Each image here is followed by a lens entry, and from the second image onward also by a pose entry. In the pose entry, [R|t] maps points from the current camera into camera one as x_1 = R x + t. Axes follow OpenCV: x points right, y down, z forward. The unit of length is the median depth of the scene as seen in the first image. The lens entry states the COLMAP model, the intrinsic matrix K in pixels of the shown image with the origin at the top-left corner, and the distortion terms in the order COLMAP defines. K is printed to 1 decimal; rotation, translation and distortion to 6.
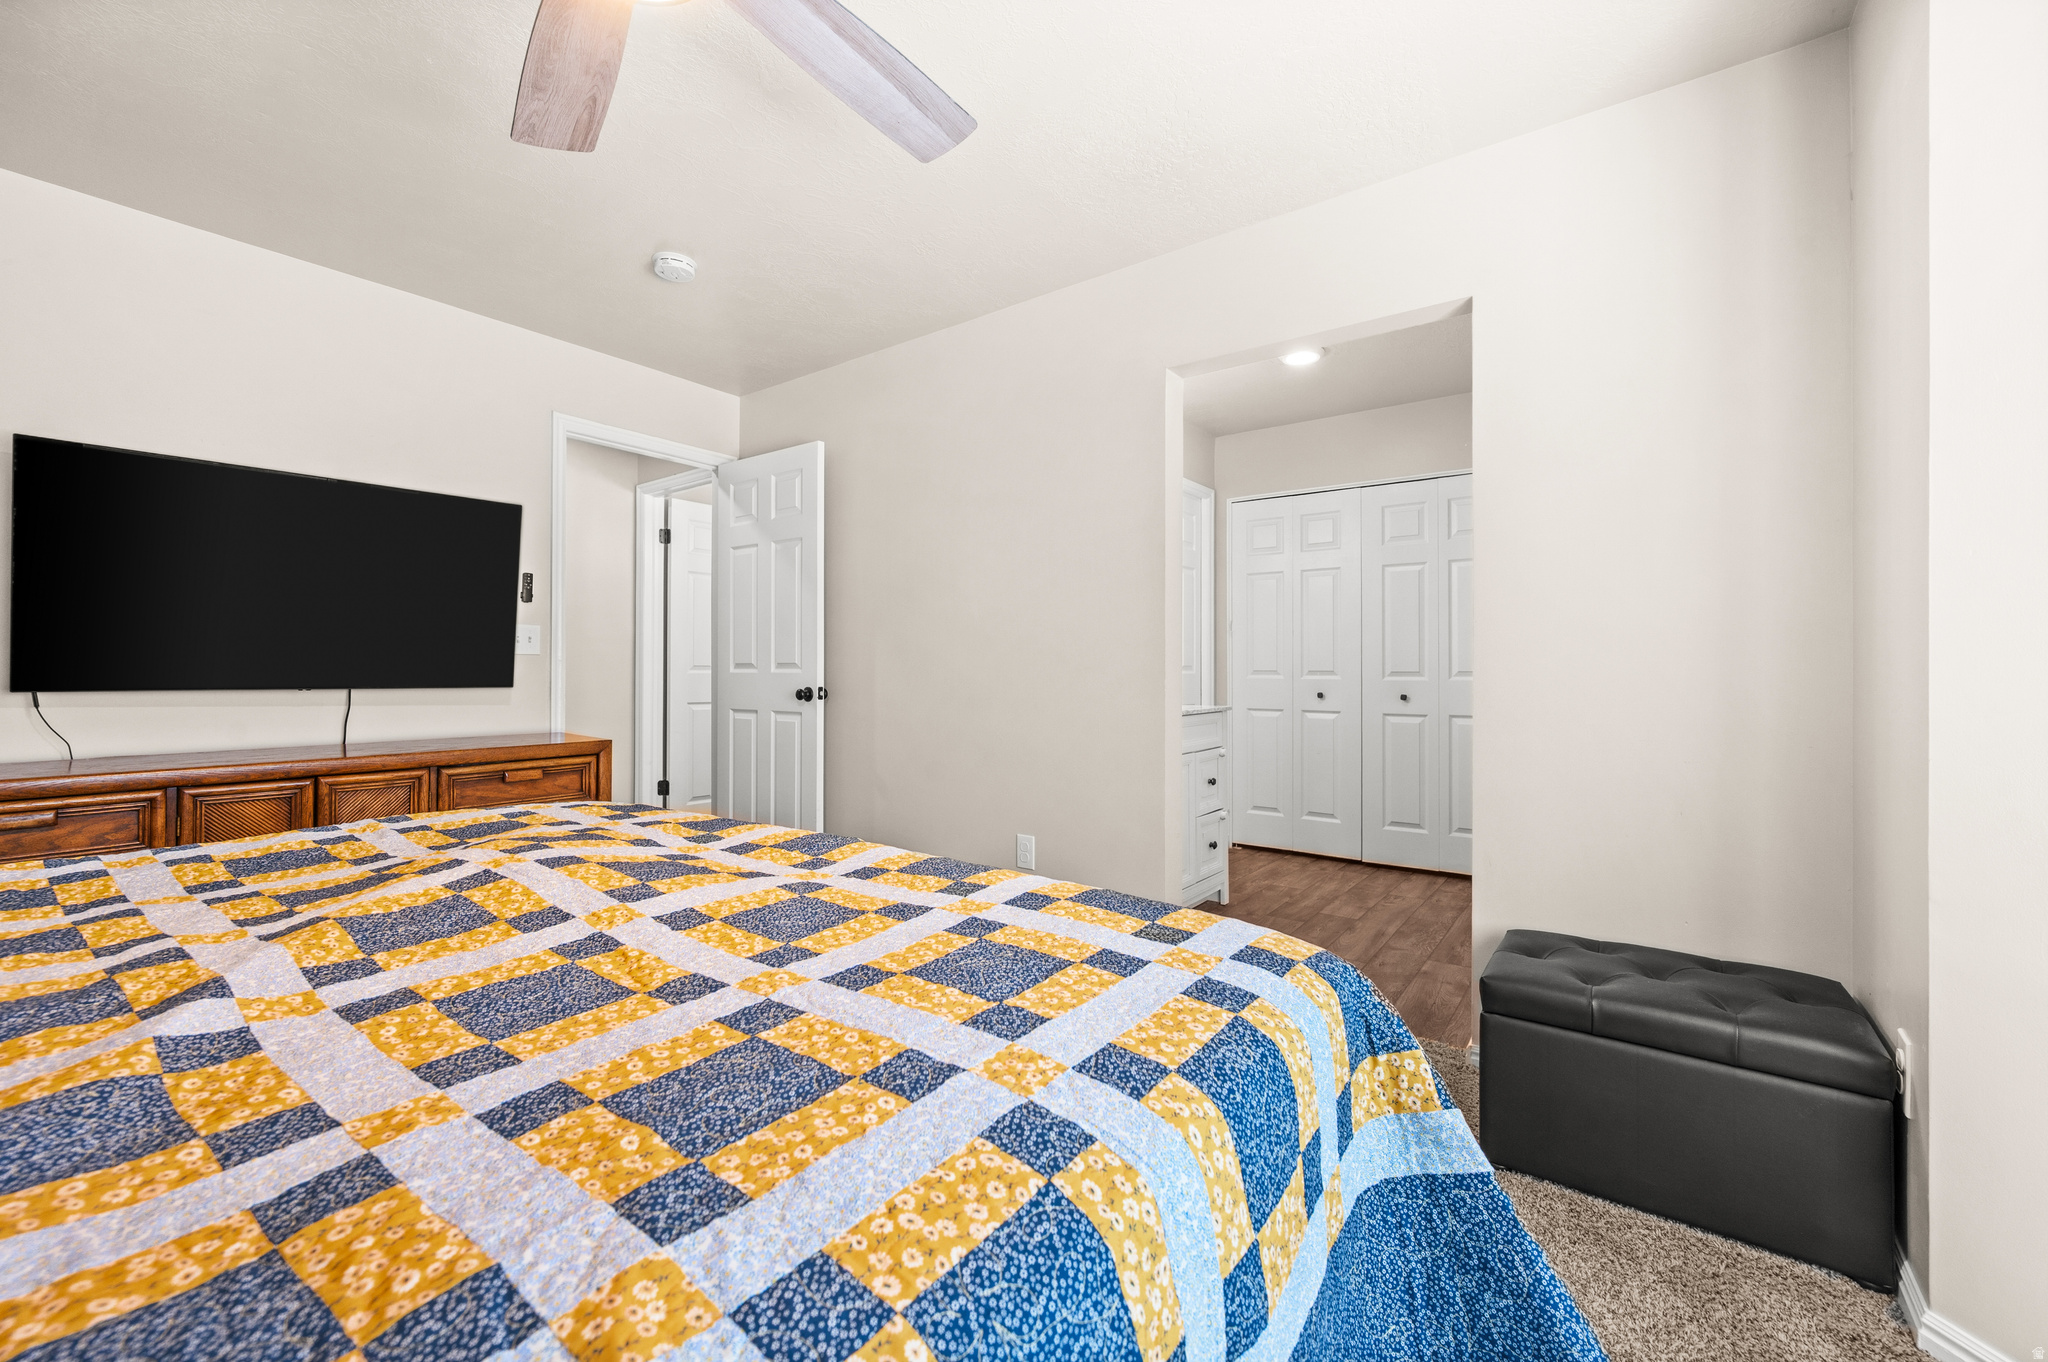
lens RADIAL K [[815.6, 0, 1029.0], [0, 815.6, 664.9], [0, 0, 1]] dist [-0.003326, 0.001559]
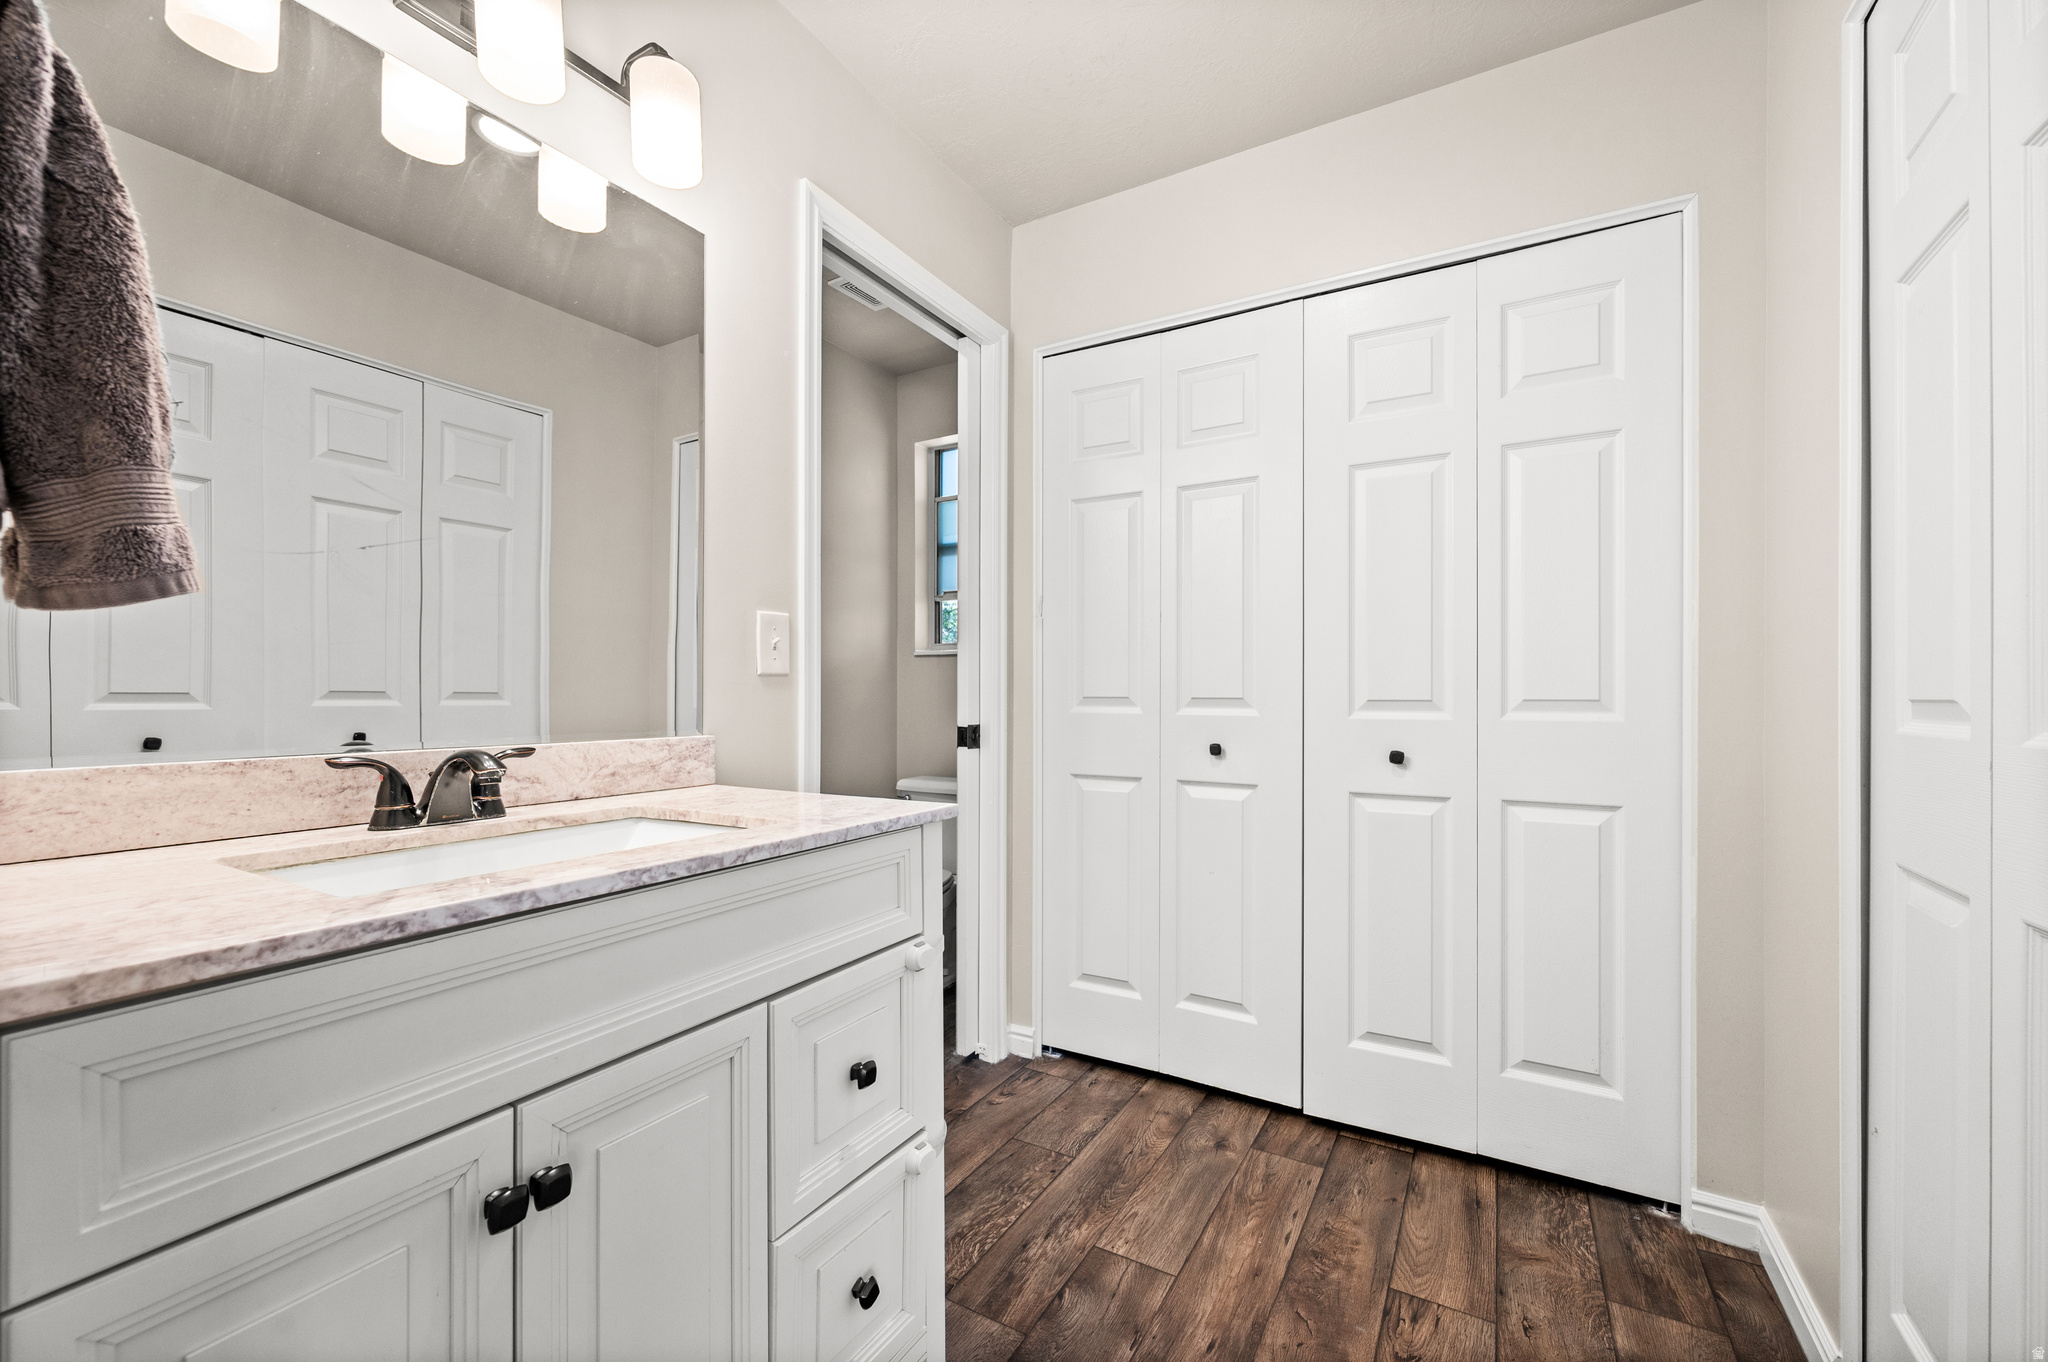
lens RADIAL K [[815.6, 0, 1022.7], [0, 815.6, 689.1], [0, 0, 1]] dist [-0.003326, 0.001559]
pose [[0.993206, 0.004188, 0.116290, 0.201210], [-0.003686, 0.999983, -0.004527, 0.005319], [-0.116307, 0.004067, 0.993205, 0.571896]]
